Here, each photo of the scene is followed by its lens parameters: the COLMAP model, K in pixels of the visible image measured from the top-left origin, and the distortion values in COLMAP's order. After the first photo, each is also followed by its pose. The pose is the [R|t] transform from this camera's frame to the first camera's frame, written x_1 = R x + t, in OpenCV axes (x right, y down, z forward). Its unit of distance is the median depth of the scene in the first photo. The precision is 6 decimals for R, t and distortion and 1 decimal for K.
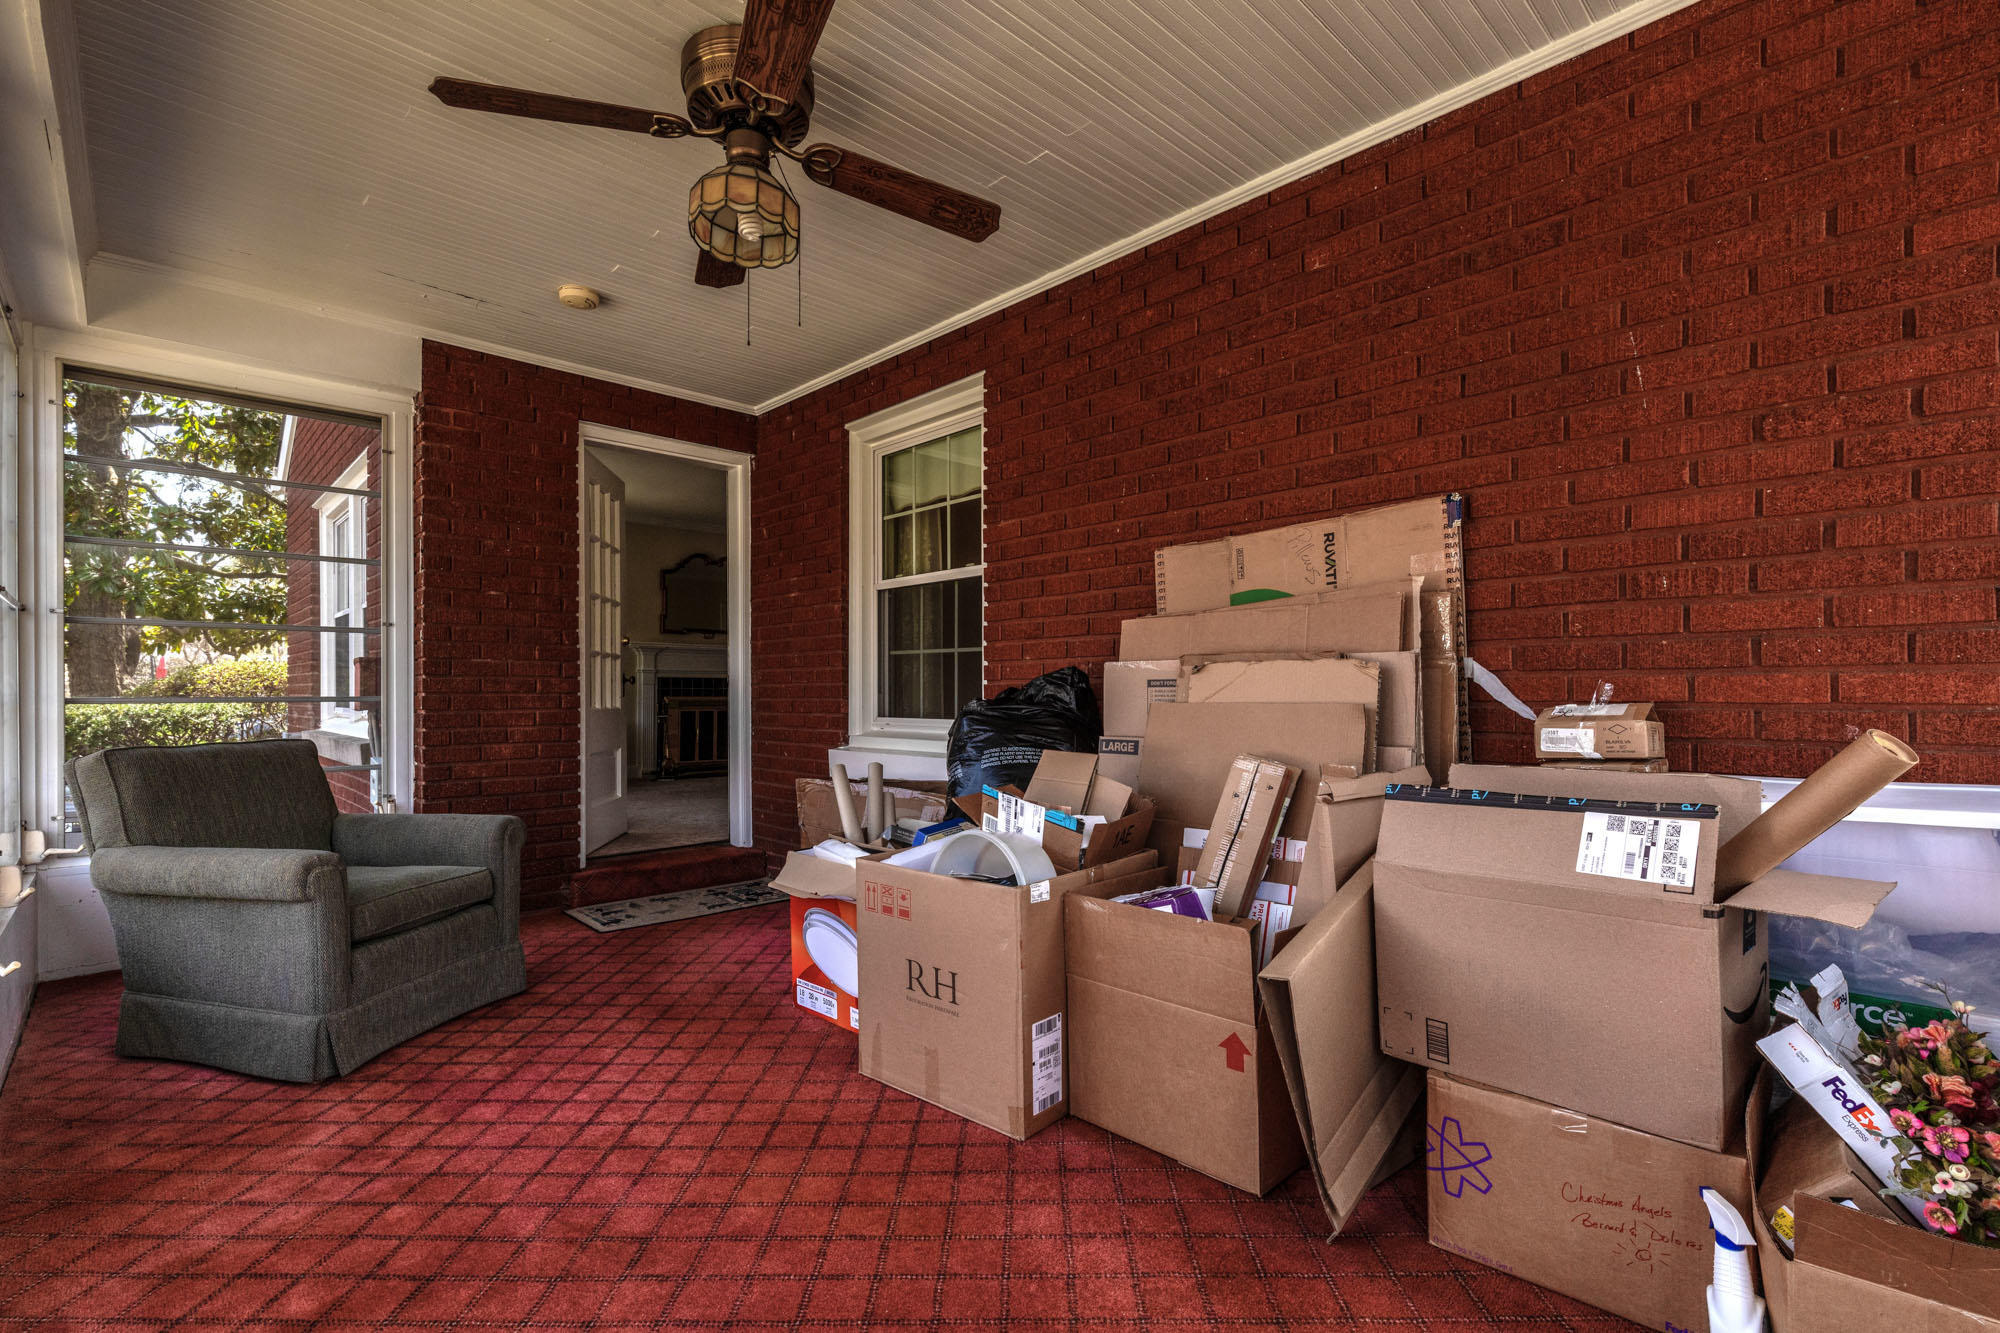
lens RADIAL K [[918.6, 0, 997.8], [0, 918.6, 683.9], [0, 0, 1]] dist [0.010290, -0.001075]
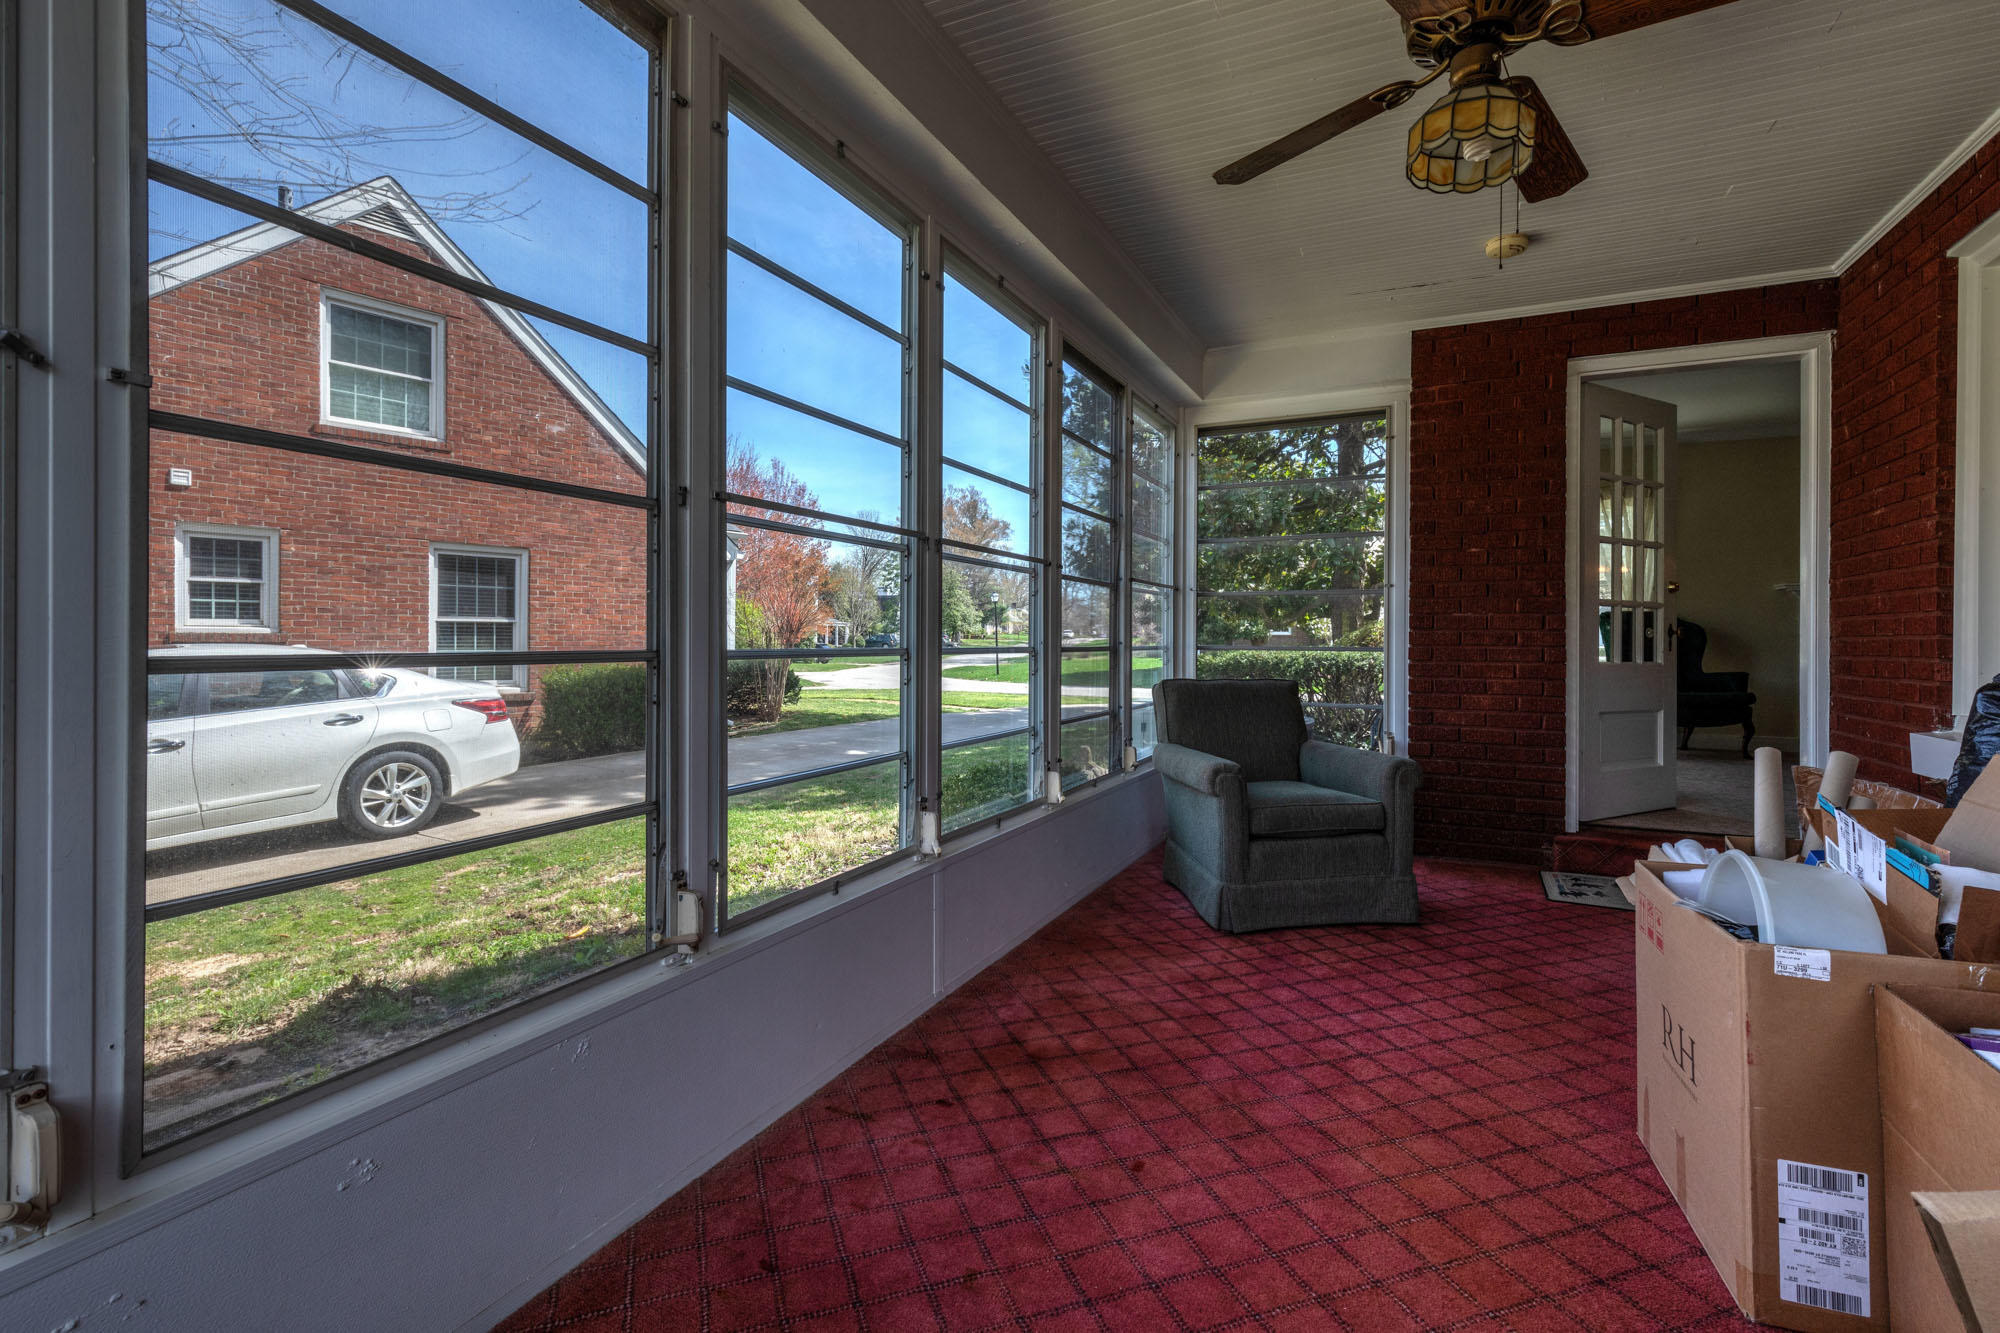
lens RADIAL K [[918.6, 0, 1000.8], [0, 918.6, 626.3], [0, 0, 1]] dist [0.010290, -0.001075]
pose [[0.355254, -0.007820, -0.934737, 0.409202], [0.000179, 0.999966, -0.008297, -0.005697], [0.934770, 0.002781, 0.355243, 0.212433]]
